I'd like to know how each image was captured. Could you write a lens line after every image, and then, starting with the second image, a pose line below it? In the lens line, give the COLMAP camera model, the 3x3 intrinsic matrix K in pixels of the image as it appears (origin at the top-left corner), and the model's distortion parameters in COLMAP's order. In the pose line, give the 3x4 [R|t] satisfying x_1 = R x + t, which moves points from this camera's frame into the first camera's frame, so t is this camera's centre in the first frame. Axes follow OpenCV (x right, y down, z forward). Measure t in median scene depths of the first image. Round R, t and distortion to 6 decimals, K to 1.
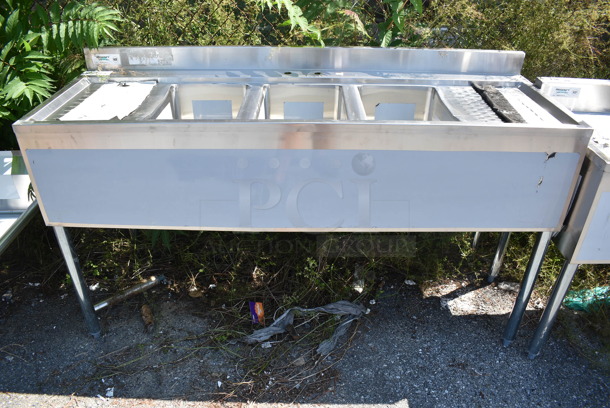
lens RADIAL K [[465.4, 0, 305.0], [0, 465.4, 204.0], [0, 0, 1]] dist [-0.065547, -0.000845]
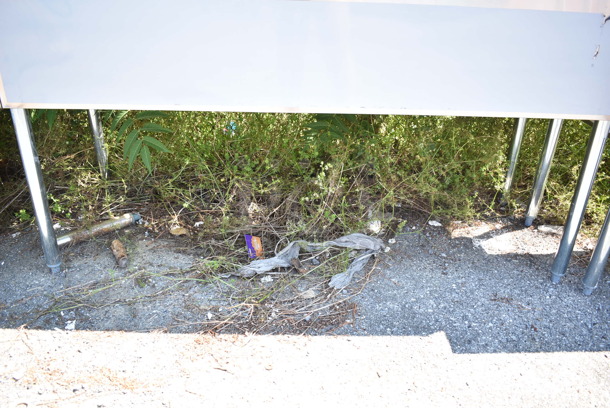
lens RADIAL K [[522.7, 0, 305.0], [0, 522.7, 204.0], [0, 0, 1]] dist [-0.058384, -0.006654]
pose [[0.999451, 0.006720, 0.032439, -0.044707], [-0.004157, 0.996909, -0.078457, 0.233816], [-0.032866, 0.078280, 0.996390, 0.068145]]
